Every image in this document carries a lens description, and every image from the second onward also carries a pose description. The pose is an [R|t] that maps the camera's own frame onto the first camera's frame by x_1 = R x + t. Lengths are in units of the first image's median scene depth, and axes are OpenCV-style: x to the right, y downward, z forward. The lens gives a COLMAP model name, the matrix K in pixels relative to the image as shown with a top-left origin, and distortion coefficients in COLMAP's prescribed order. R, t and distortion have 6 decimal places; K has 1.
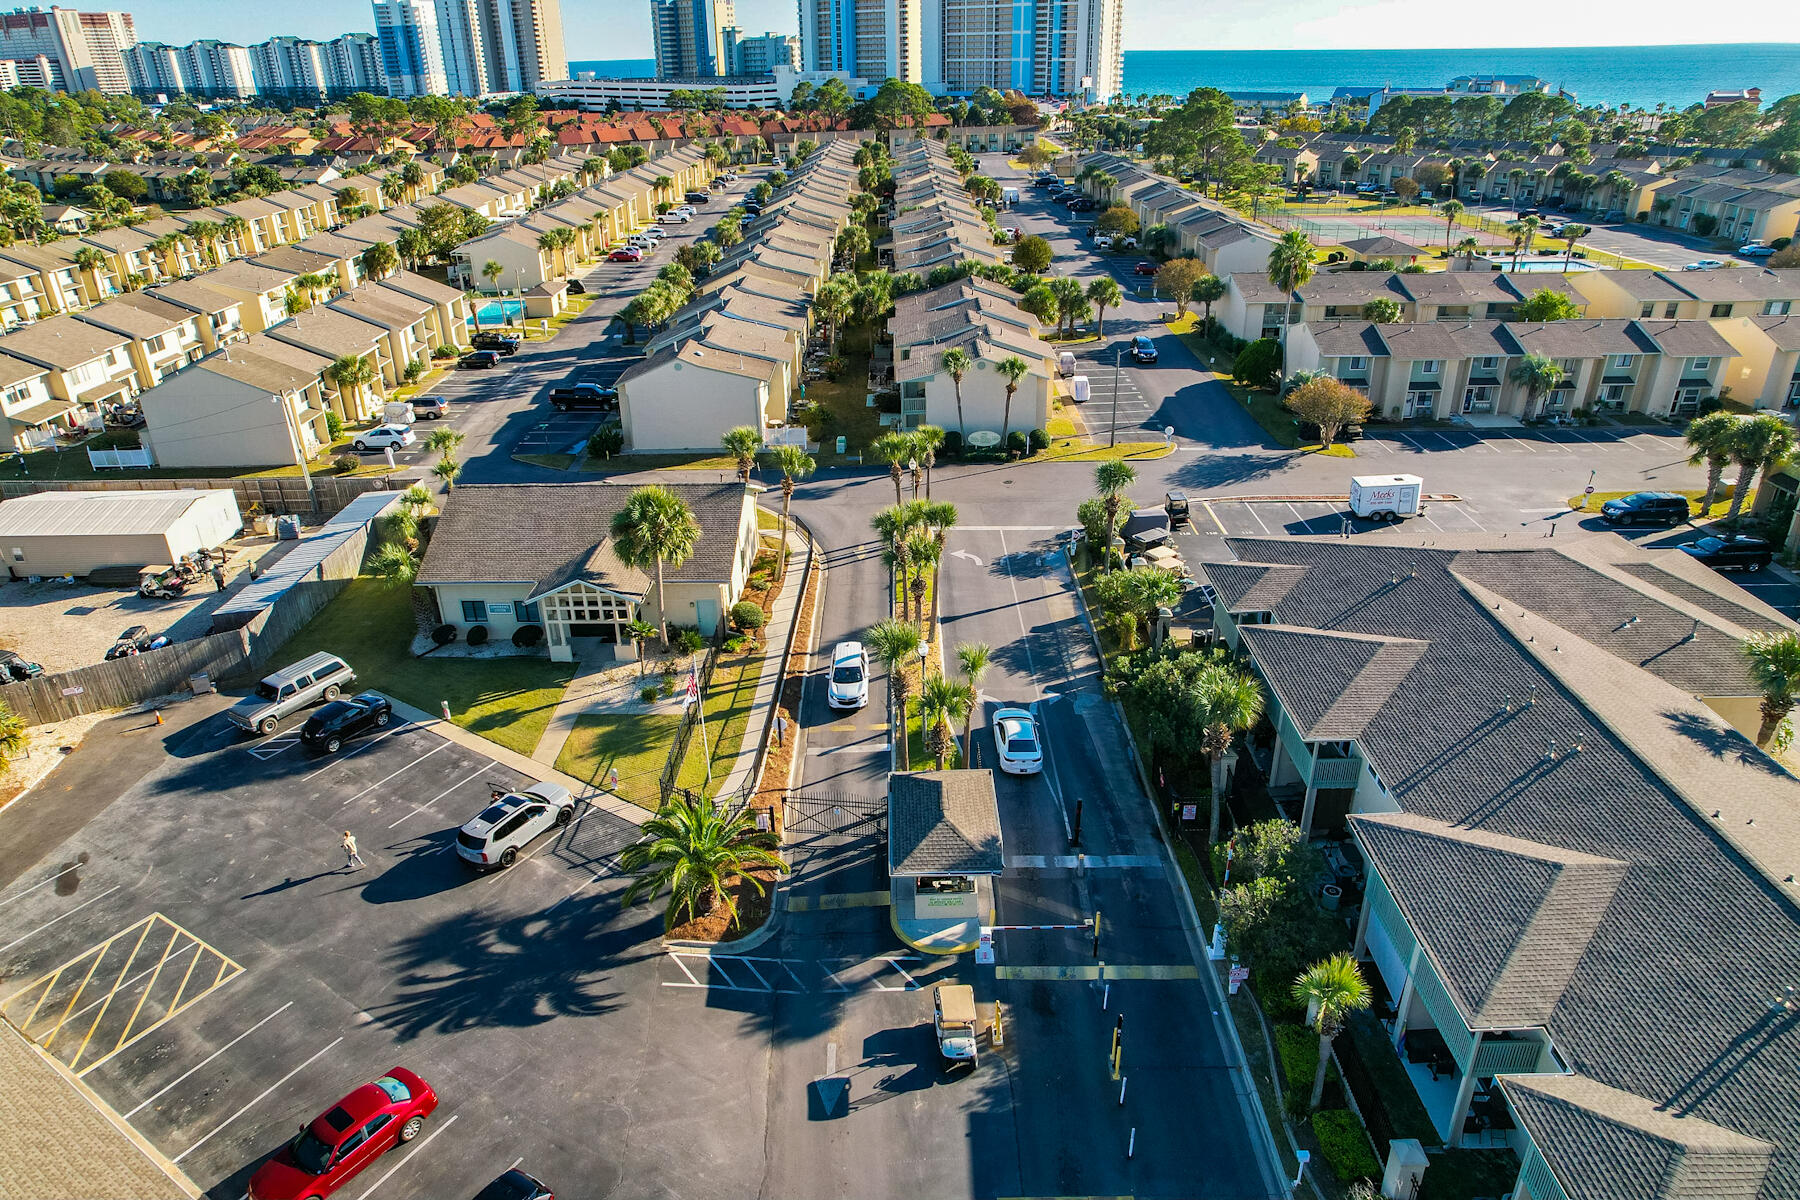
lens RADIAL K [[1148.0, 0, 898.1], [0, 1148.0, 601.0], [0, 0, 1]] dist [-0.080518, 0.067843]
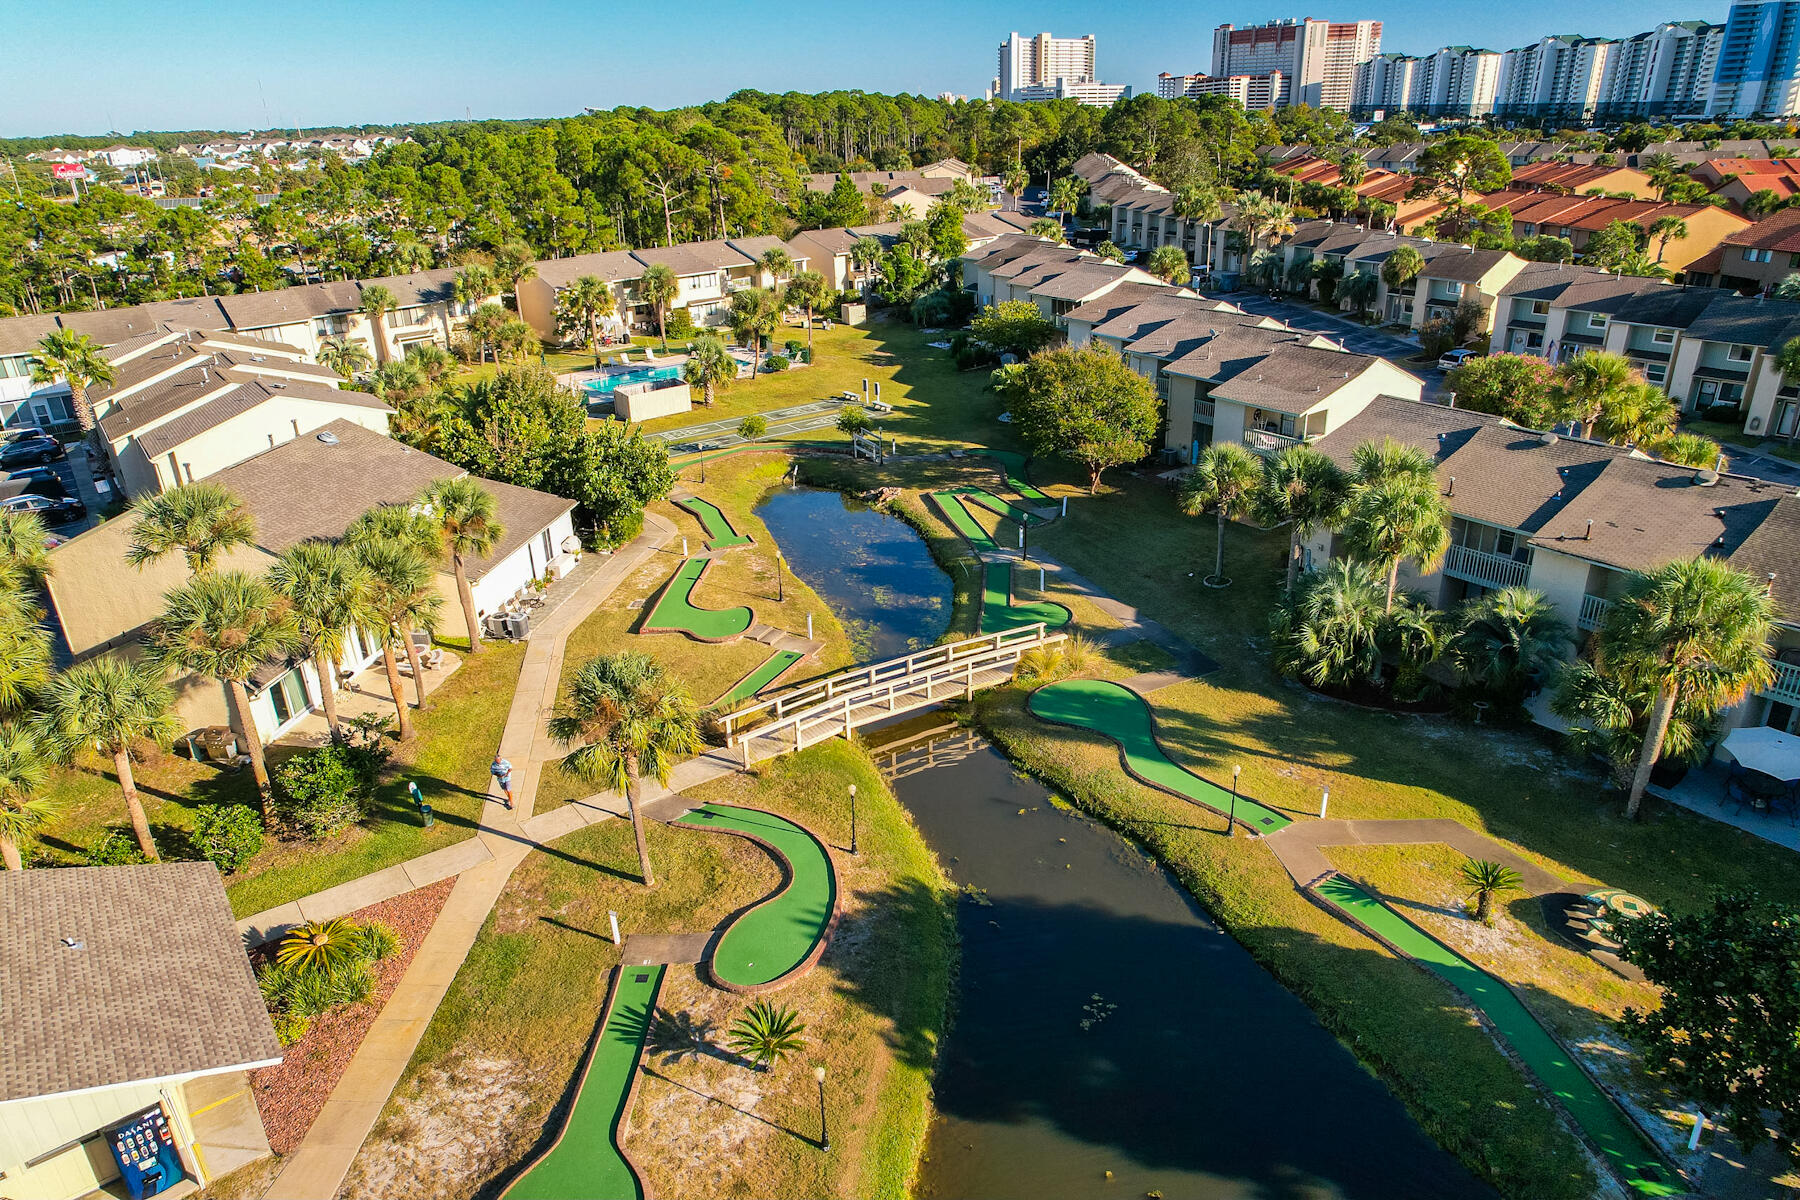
lens RADIAL K [[1148.0, 0, 894.3], [0, 1148.0, 606.7], [0, 0, 1]] dist [-0.080518, 0.067843]
pose [[0.608732, 0.321691, -0.725231, -0.683078], [-0.333269, 0.933229, 0.134220, -0.453130], [0.719985, 0.159993, 0.675296, 1.053553]]
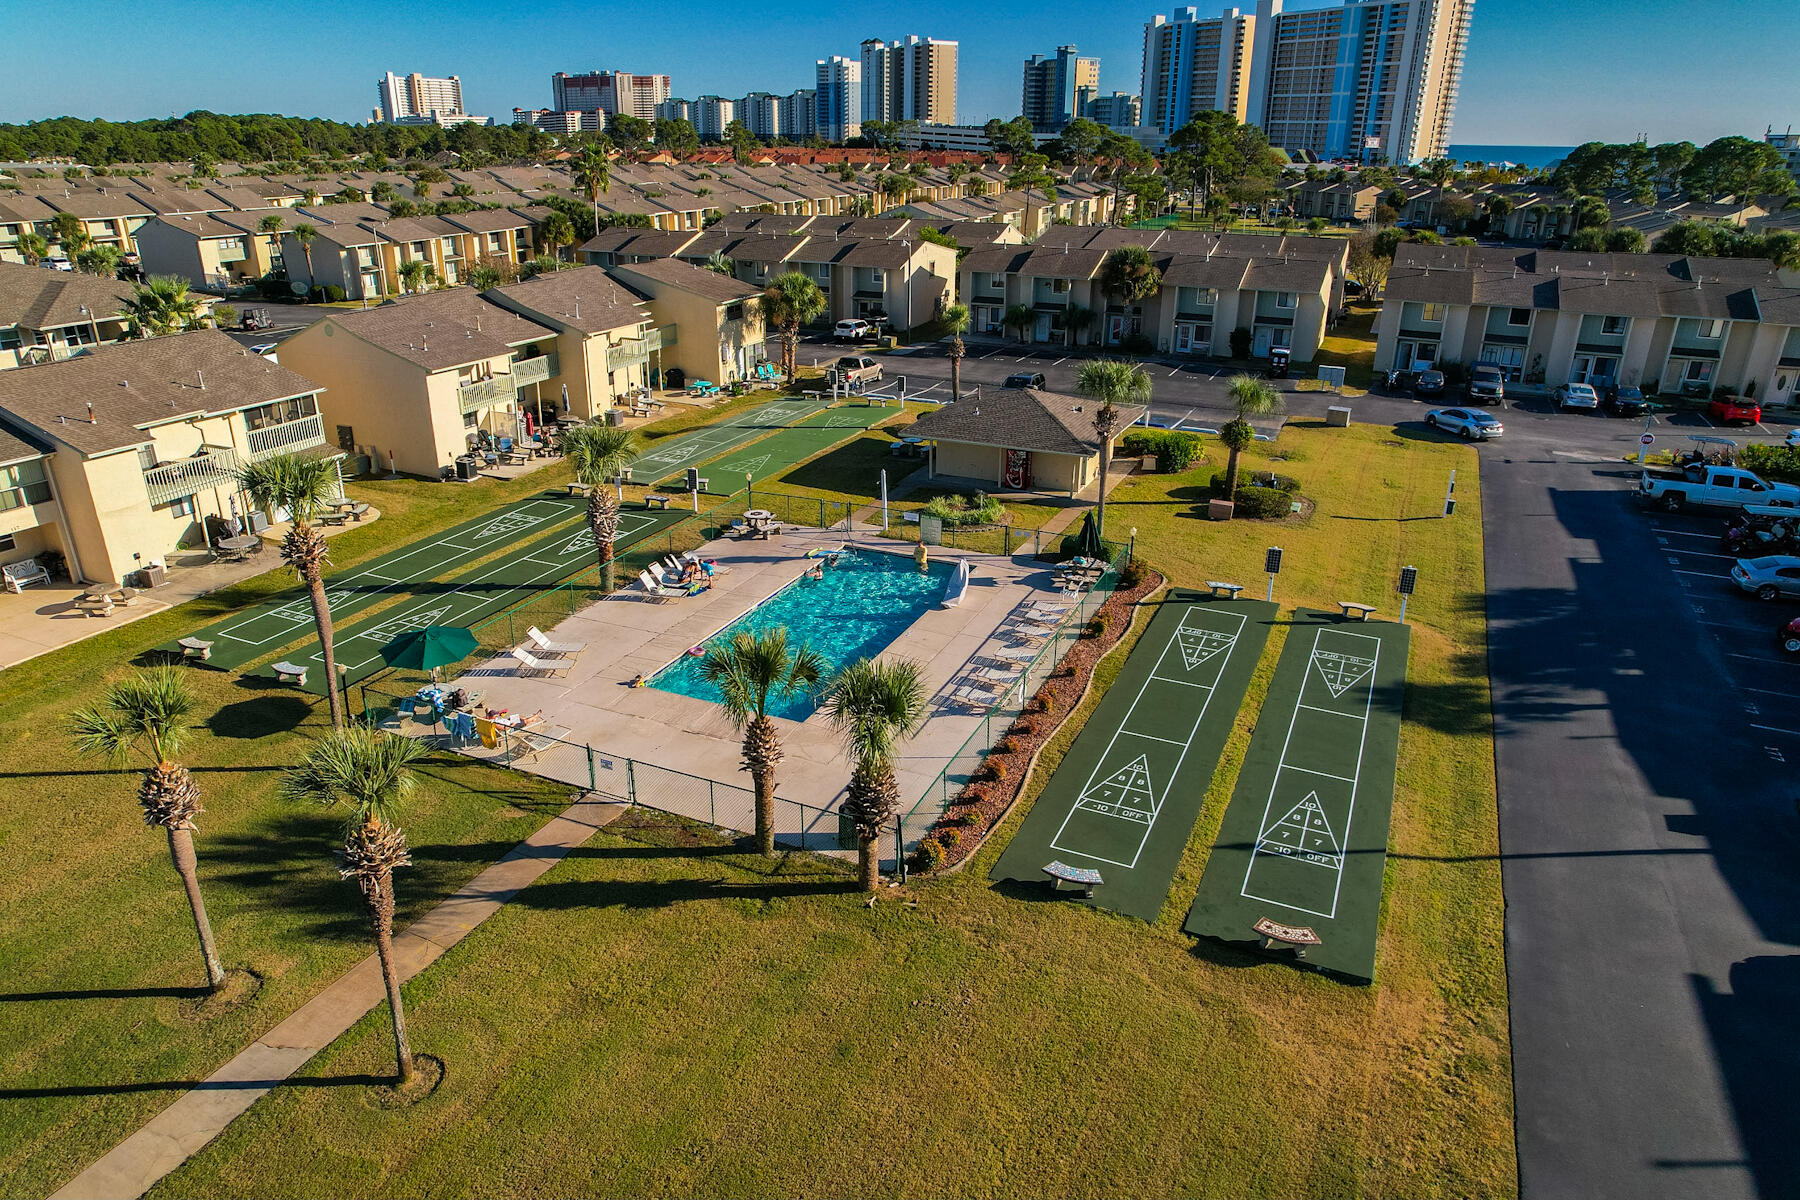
lens RADIAL K [[1148.0, 0, 900.9], [0, 1148.0, 593.8], [0, 0, 1]] dist [-0.080518, 0.067843]
pose [[0.909760, 0.176952, -0.375532, 0.539485], [-0.200439, 0.979410, -0.024079, 0.043904], [0.363539, 0.097178, 0.926497, 0.020249]]
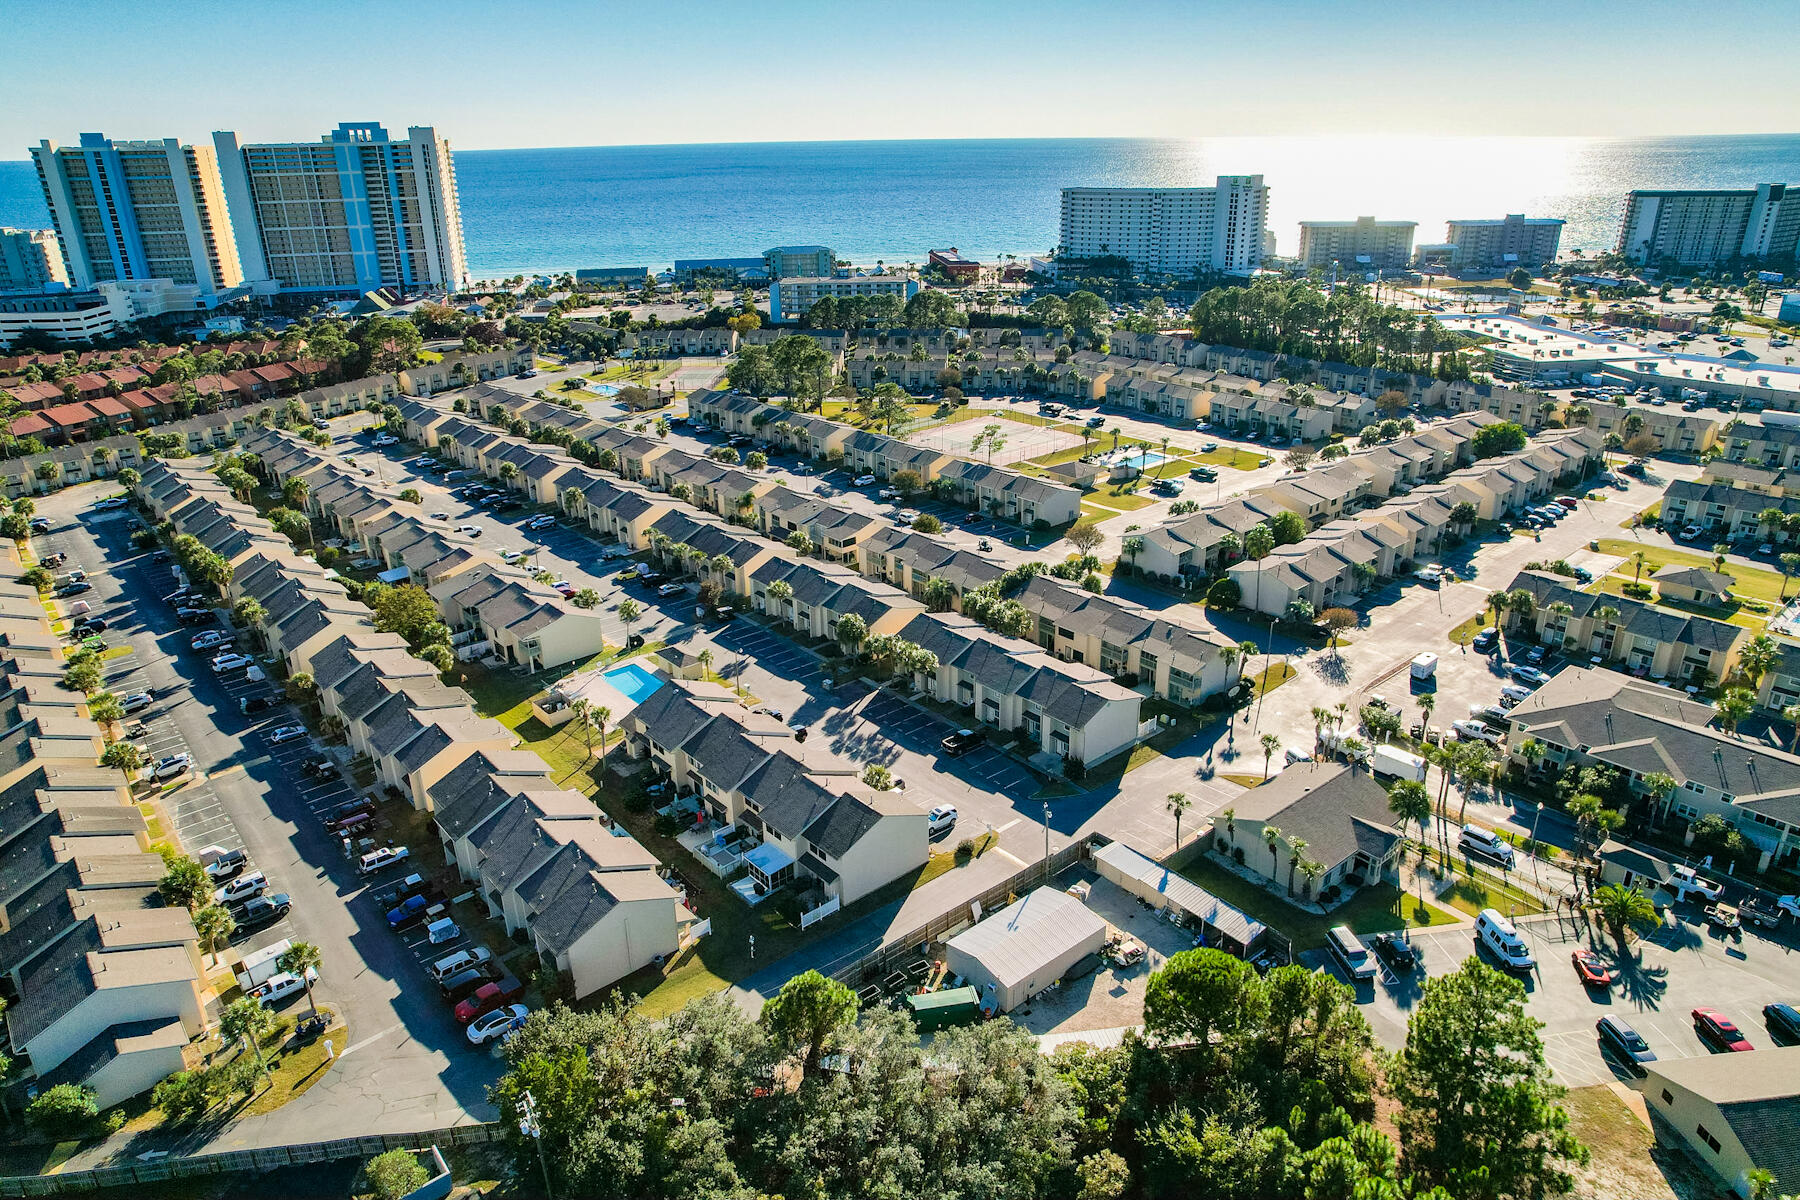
lens RADIAL K [[1148.0, 0, 912.8], [0, 1148.0, 593.5], [0, 0, 1]] dist [-0.080518, 0.067843]
pose [[0.748143, -0.243662, 0.617180, -0.569604], [0.292690, 0.955940, 0.022607, -0.198926], [-0.595496, 0.163729, 0.786497, -0.040467]]
